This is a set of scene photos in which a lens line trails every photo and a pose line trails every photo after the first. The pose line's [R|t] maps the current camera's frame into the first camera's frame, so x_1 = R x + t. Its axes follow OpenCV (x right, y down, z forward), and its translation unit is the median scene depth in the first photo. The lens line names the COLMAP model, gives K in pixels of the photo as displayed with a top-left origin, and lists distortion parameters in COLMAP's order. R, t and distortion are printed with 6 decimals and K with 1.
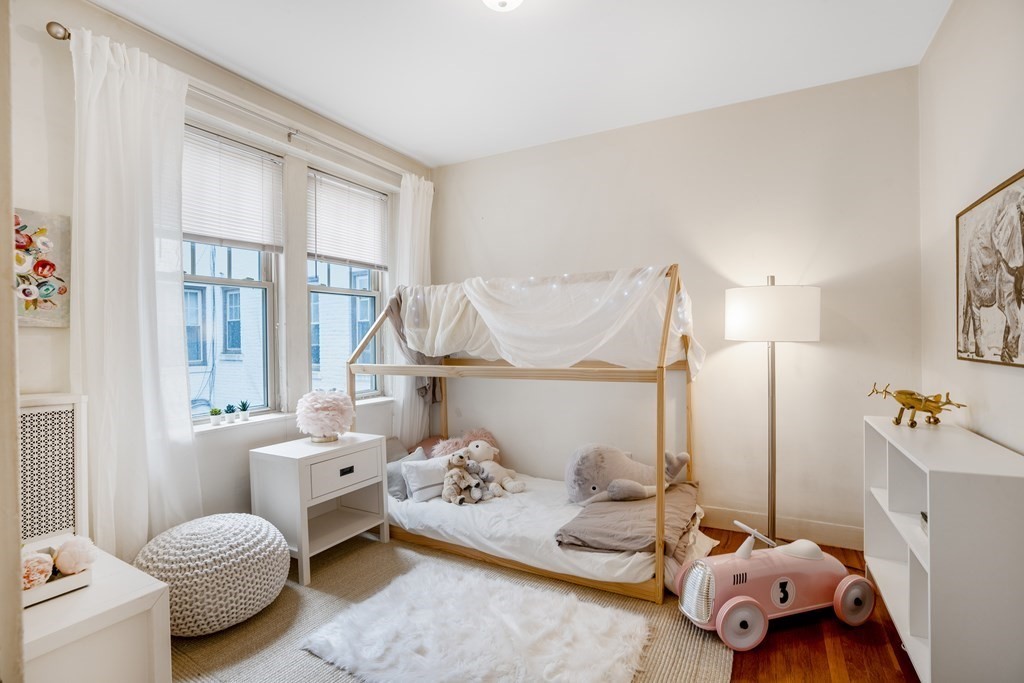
lens RADIAL K [[472.7, 0, 512.0], [0, 472.7, 341.5], [0, 0, 1]] dist [-0.054663, 0.021167]
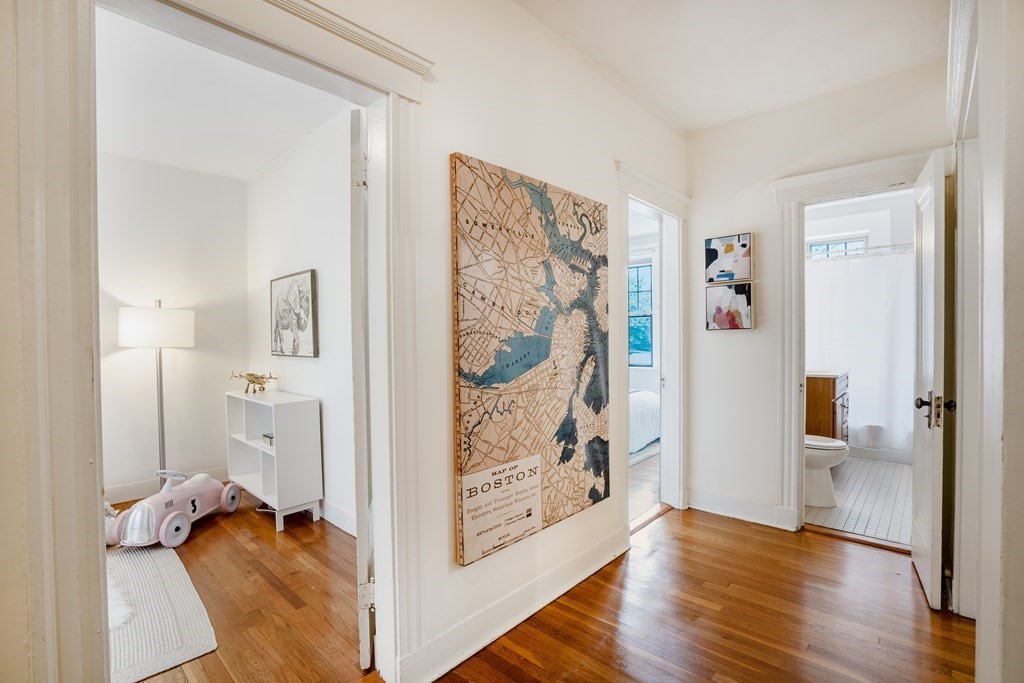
lens RADIAL K [[472.7, 0, 512.0], [0, 472.7, 341.5], [0, 0, 1]] dist [-0.054663, 0.021167]
pose [[0.245533, -0.003857, 0.969381, -0.680374], [0.016660, 0.999861, -0.000242, -0.002048], [-0.969245, 0.016209, 0.245563, -0.462316]]
